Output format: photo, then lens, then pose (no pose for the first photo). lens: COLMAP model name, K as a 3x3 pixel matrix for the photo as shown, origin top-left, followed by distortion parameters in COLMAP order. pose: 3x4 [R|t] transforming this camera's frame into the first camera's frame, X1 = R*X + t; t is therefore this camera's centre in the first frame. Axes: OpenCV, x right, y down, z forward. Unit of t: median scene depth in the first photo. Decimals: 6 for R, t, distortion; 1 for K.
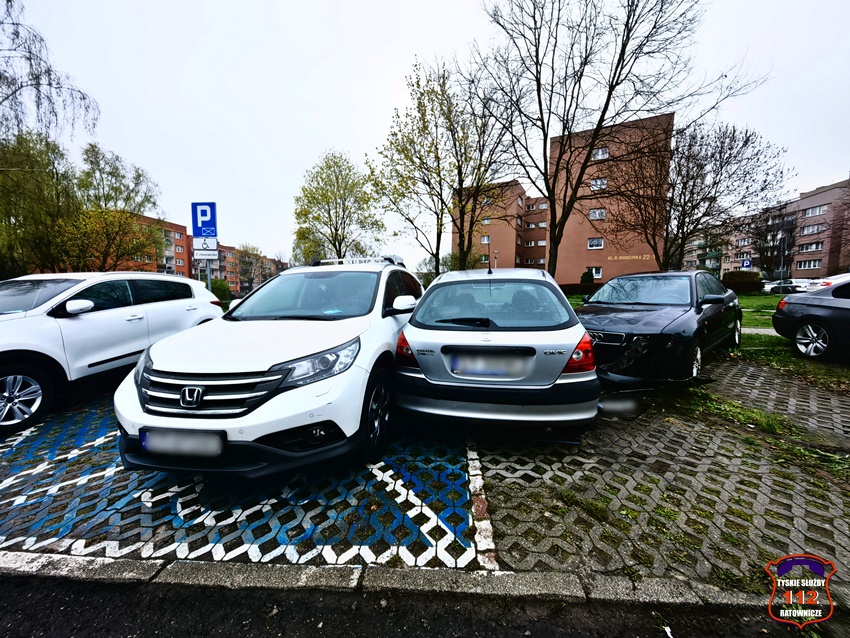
lens RADIAL K [[337.9, 0, 425.0], [0, 337.9, 319.0], [0, 0, 1]] dist [0.017667, -0.005003]
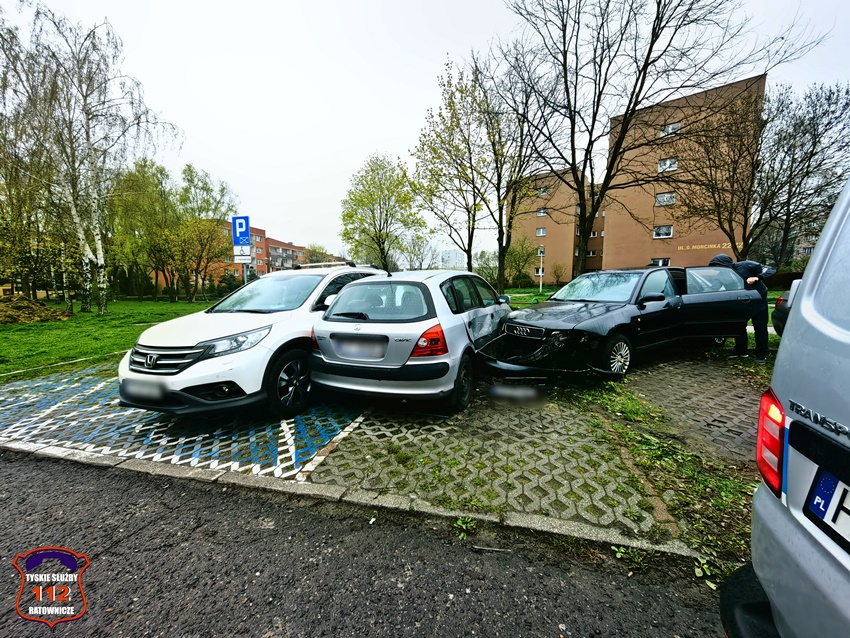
lens RADIAL K [[346.9, 0, 424.7], [0, 346.9, 321.4], [0, 0, 1]] dist [0.014012, 0.000080]
pose [[0.978901, 0.013847, -0.203867, 0.694695], [-0.009987, 0.999751, 0.019954, 0.002756], [0.204092, -0.017497, 0.978795, -0.246846]]
